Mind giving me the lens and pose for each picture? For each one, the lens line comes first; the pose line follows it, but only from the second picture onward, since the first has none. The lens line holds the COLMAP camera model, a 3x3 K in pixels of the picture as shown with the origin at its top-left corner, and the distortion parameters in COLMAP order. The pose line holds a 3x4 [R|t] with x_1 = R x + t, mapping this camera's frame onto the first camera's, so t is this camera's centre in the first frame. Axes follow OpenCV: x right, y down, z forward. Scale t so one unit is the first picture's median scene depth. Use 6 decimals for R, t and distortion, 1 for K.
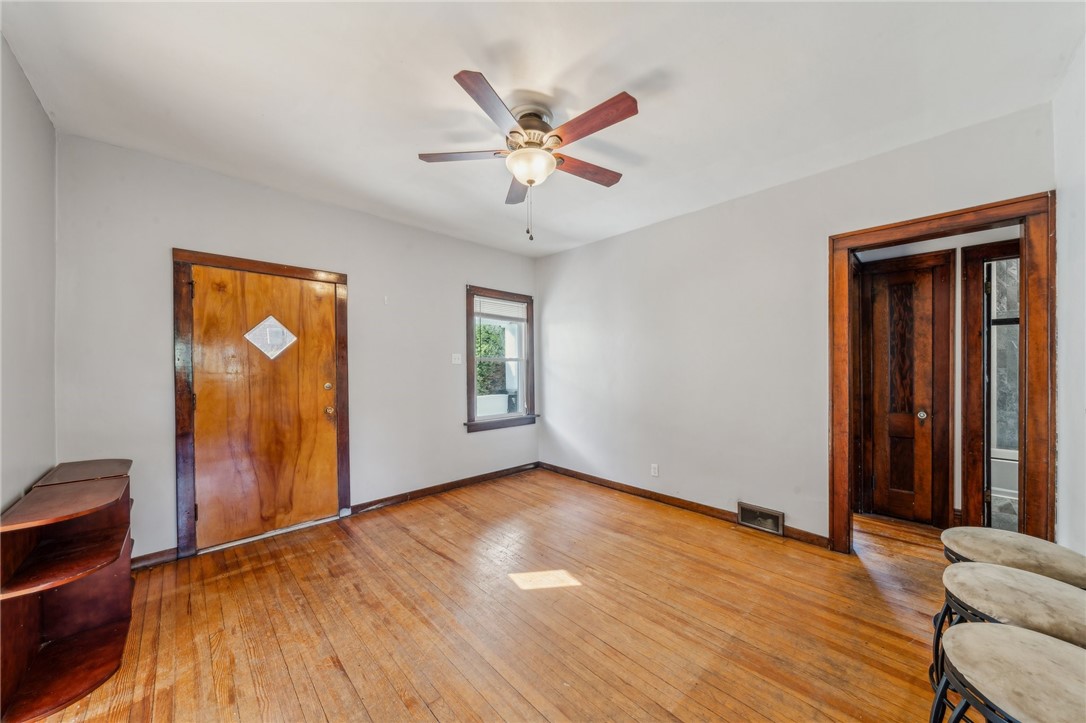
lens RADIAL K [[373.5, 0, 540.7], [0, 373.5, 364.2], [0, 0, 1]] dist [-0.002916, -0.000086]
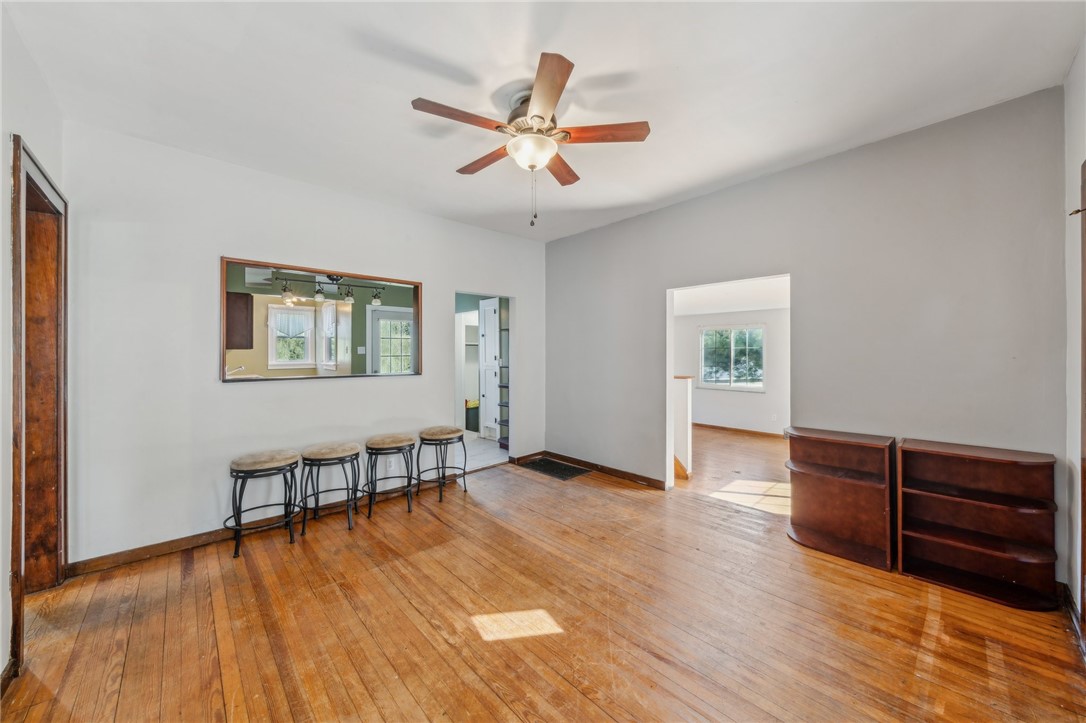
lens RADIAL K [[373.5, 0, 545.3], [0, 373.5, 357.2], [0, 0, 1]] dist [-0.002916, -0.000086]
pose [[-0.999907, 0.010549, 0.008649, -0.060969], [0.010551, 0.999944, 0.000213, 0.015095], [-0.008646, 0.000304, -0.999963, 1.807880]]
